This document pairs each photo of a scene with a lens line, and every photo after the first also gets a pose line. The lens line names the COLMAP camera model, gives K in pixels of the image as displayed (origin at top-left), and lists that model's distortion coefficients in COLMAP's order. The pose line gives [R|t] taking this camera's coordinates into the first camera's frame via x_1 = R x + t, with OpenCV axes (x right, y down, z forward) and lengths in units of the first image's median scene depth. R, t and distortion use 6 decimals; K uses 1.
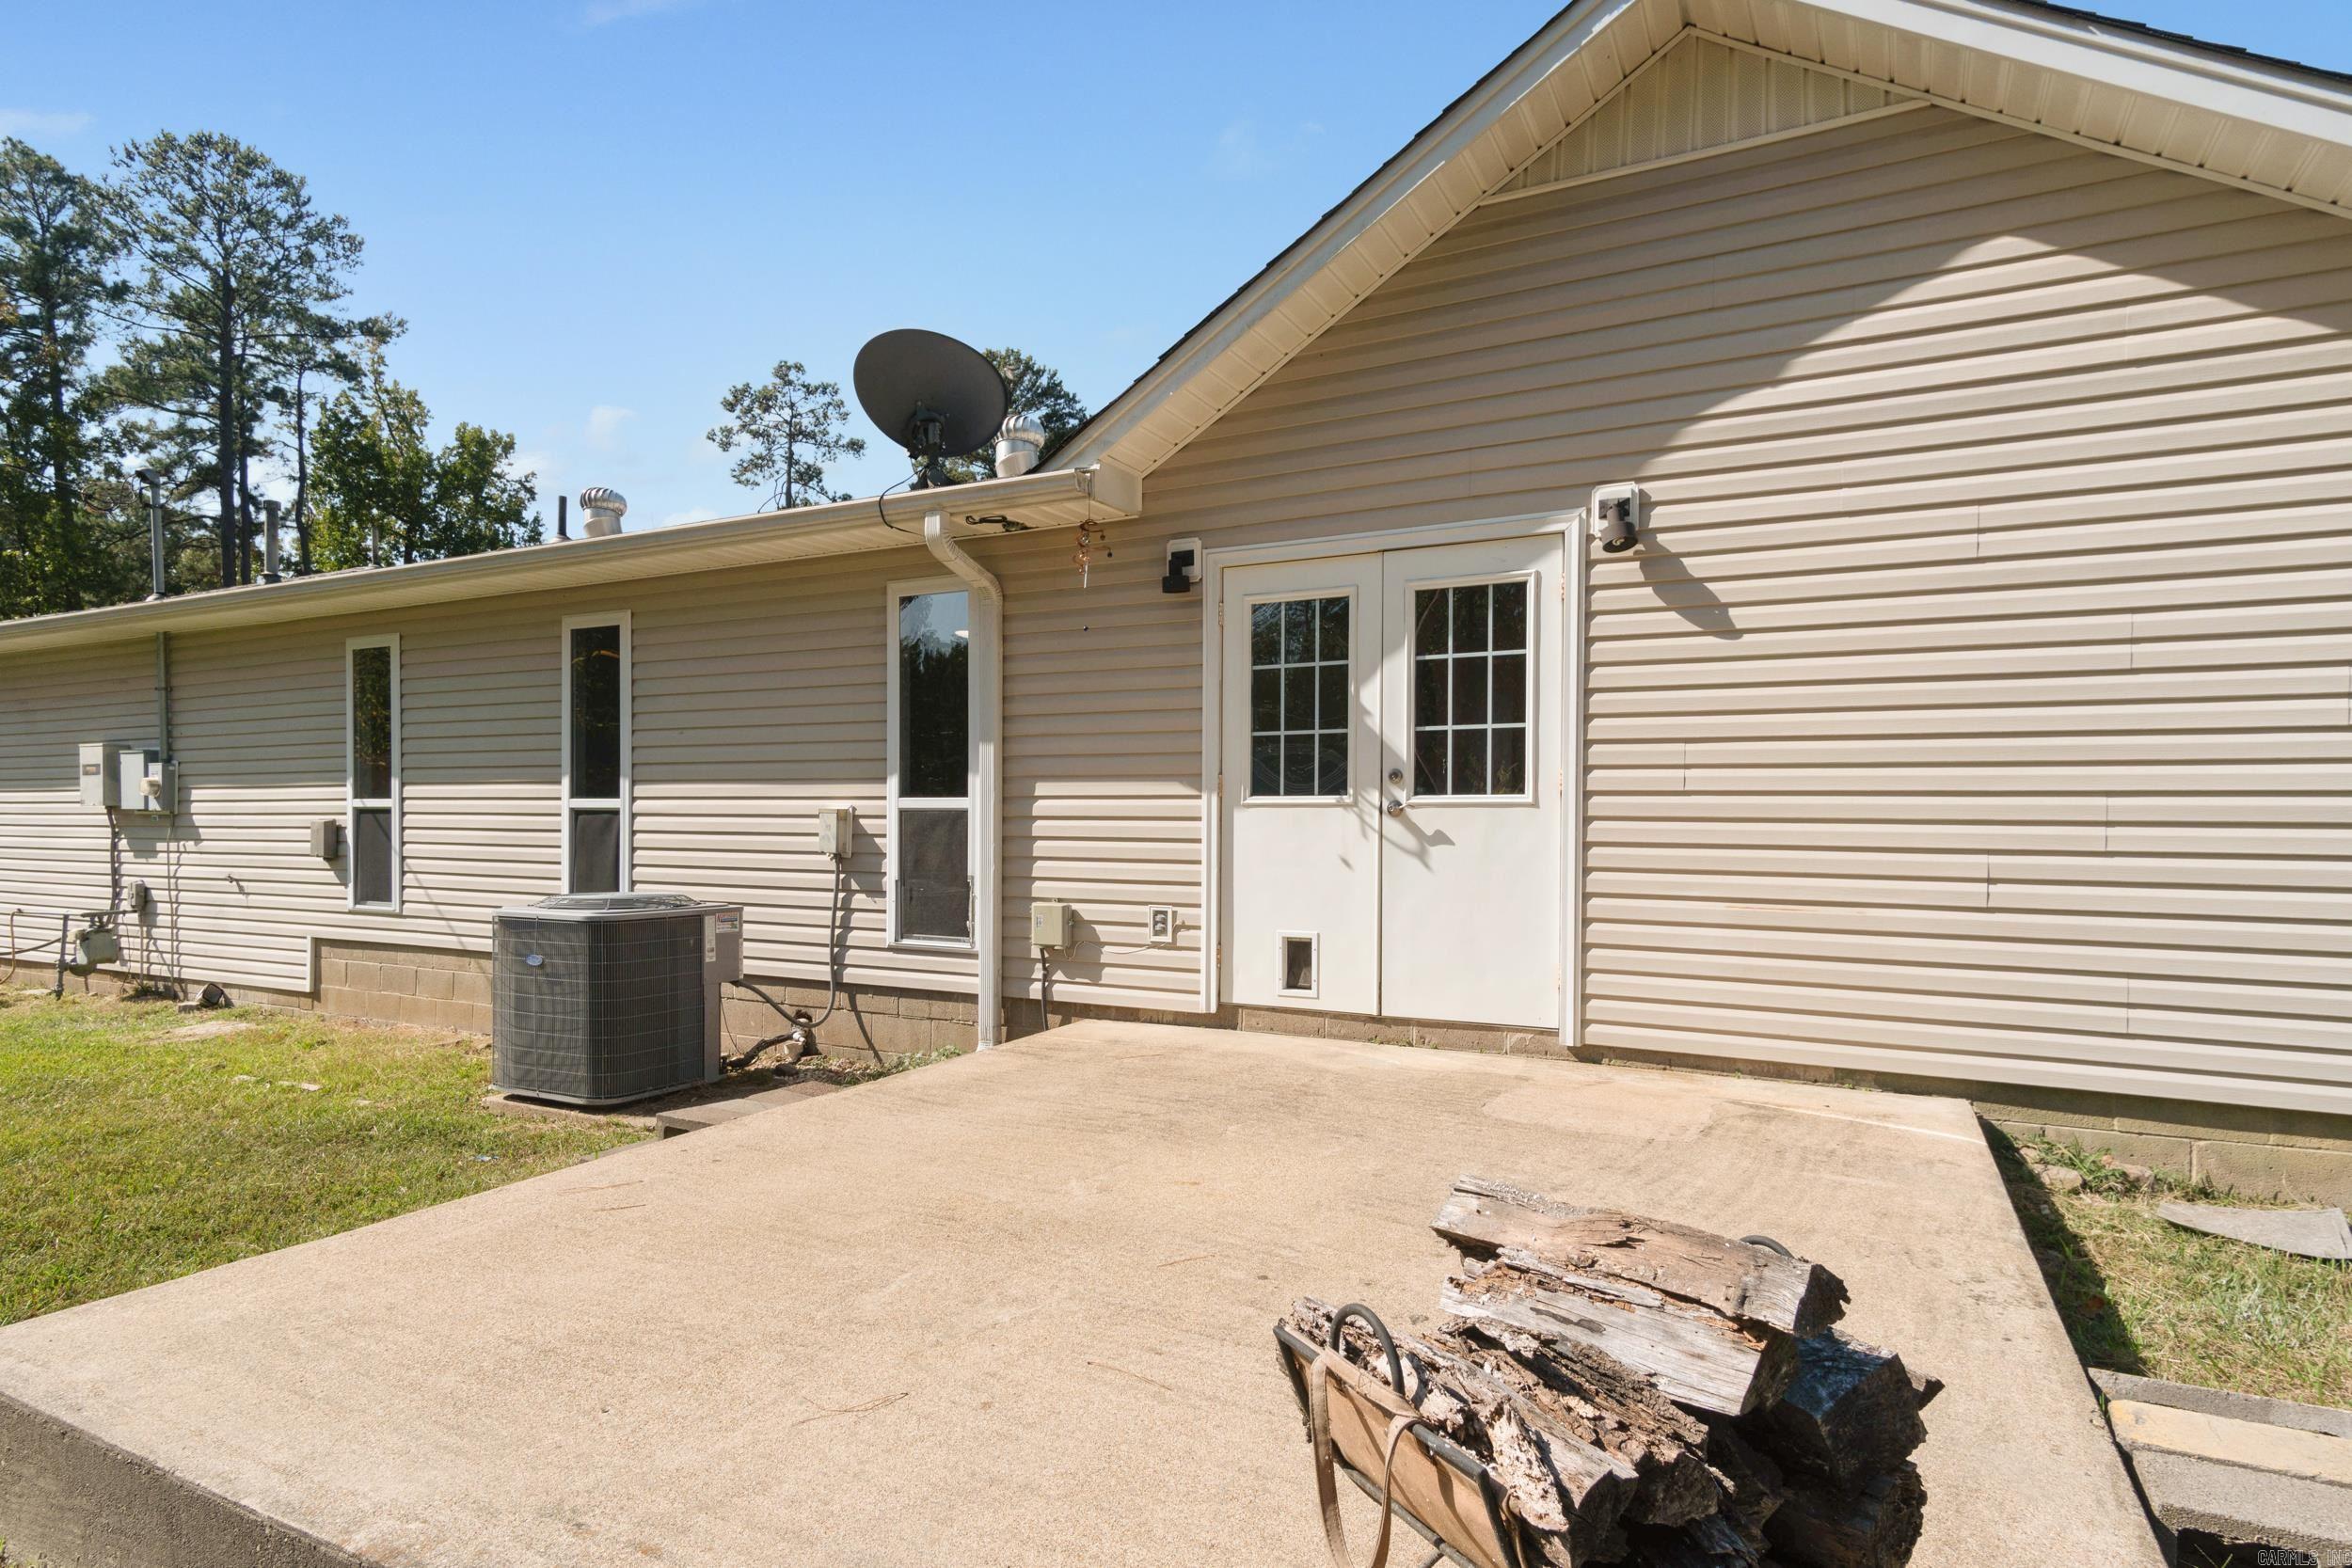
lens RADIAL K [[1284.5, 0, 1165.4], [0, 1284.5, 847.9], [0, 0, 1]] dist [0.006379, 0.000151]
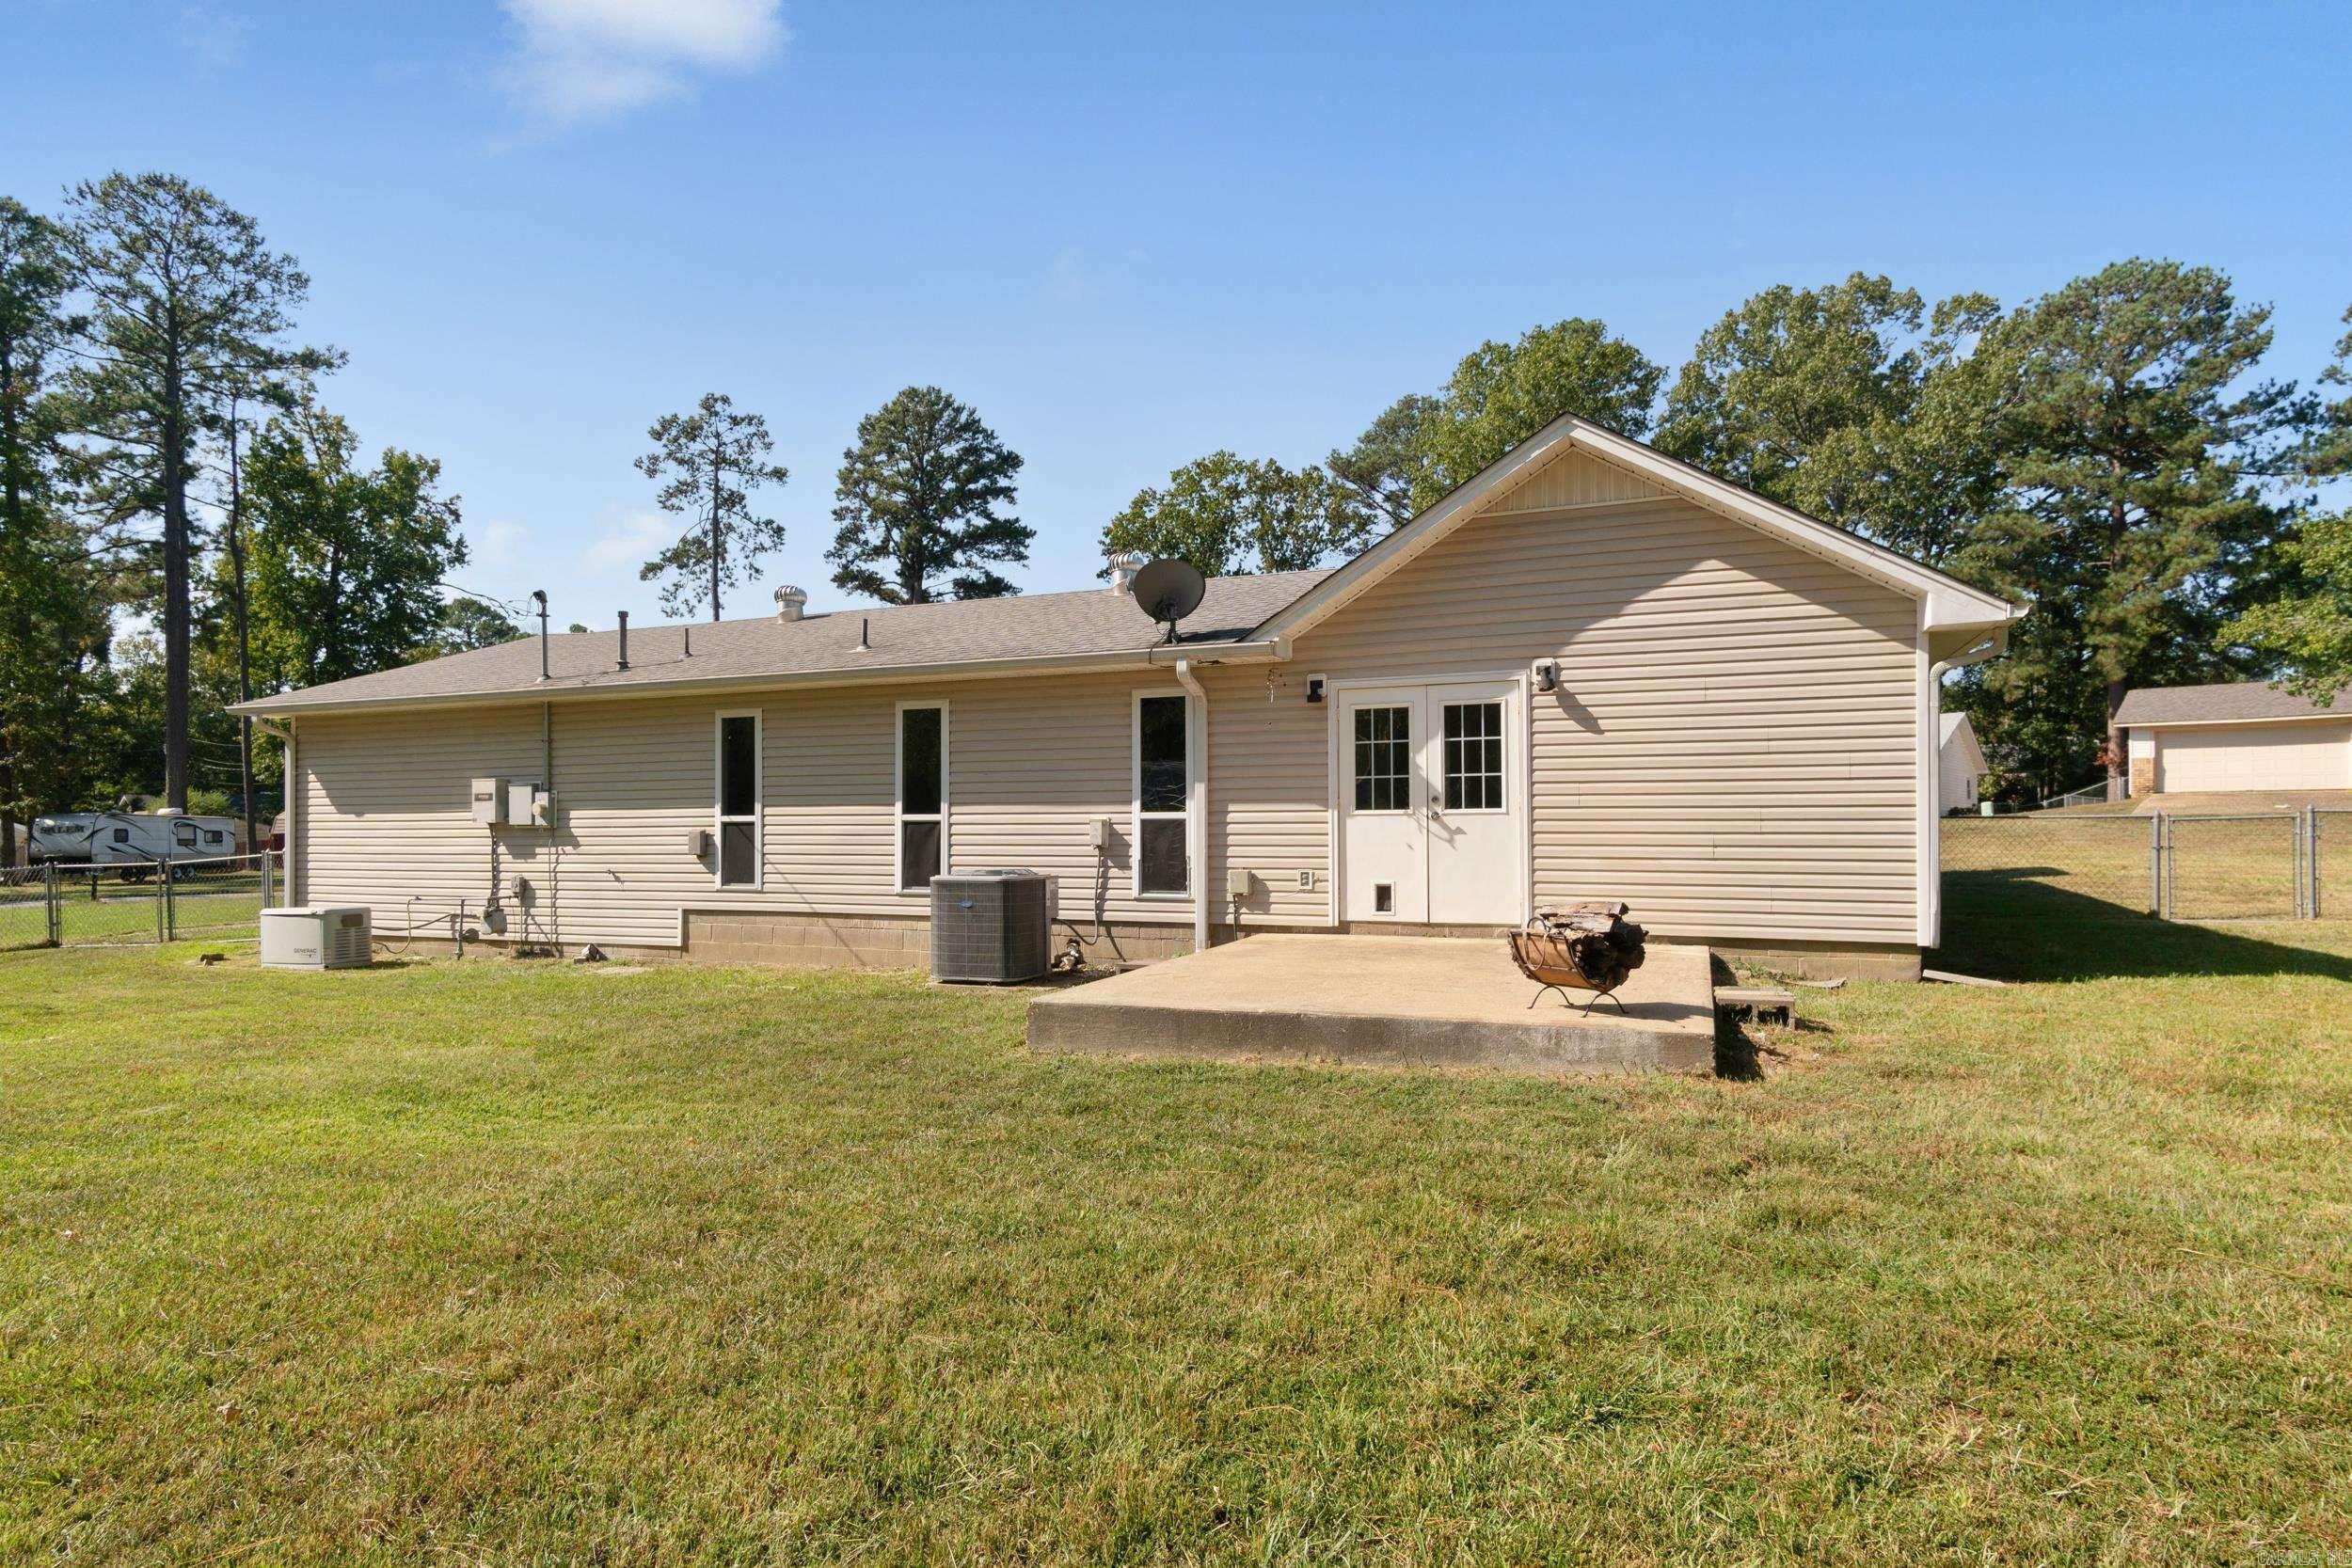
lens RADIAL K [[1270.8, 0, 1170.0], [0, 1270.8, 818.1], [0, 0, 1]] dist [0.006024, 0.001163]
pose [[0.995750, -0.009100, 0.091642, -0.234392], [0.011894, 0.999479, -0.029988, 0.014991], [-0.091321, 0.030950, 0.995340, -0.520377]]
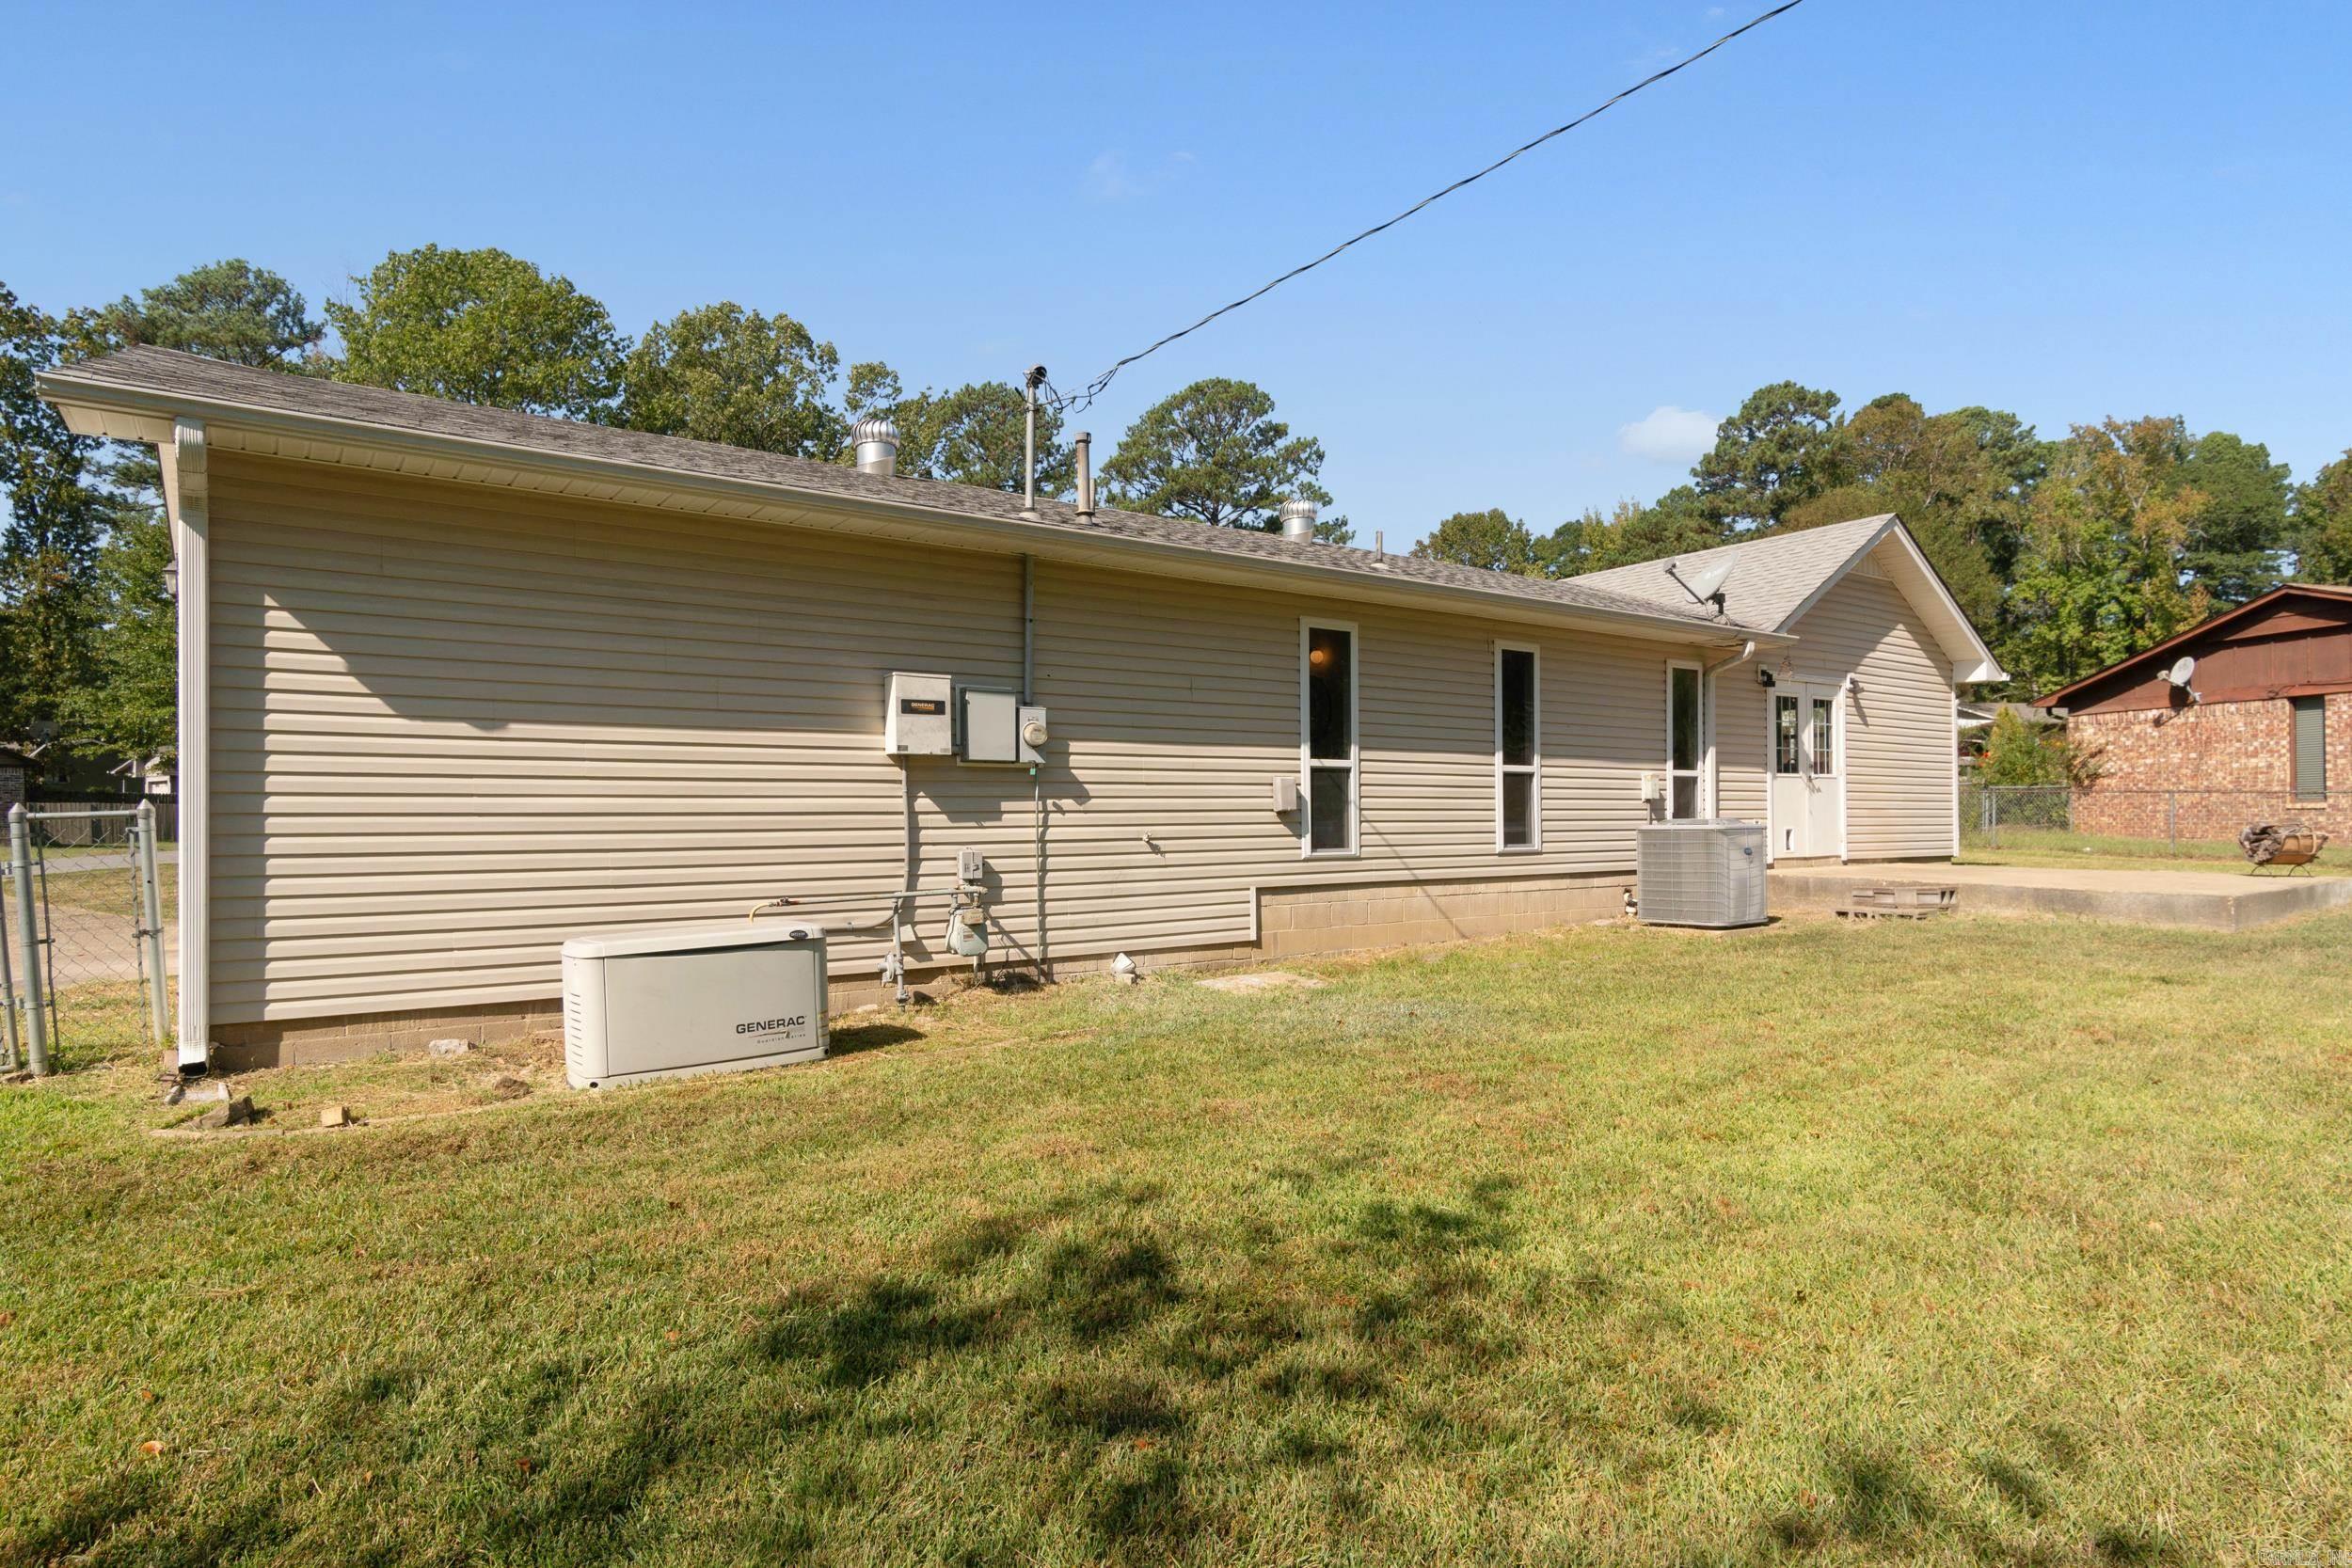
lens RADIAL K [[1270.8, 0, 1170.0], [0, 1270.8, 818.1], [0, 0, 1]] dist [0.006024, 0.001163]
pose [[0.439463, -0.007592, 0.898229, -1.630739], [0.029042, 0.999562, -0.005760, 0.016005], [-0.897791, 0.028618, 0.439491, 0.601537]]
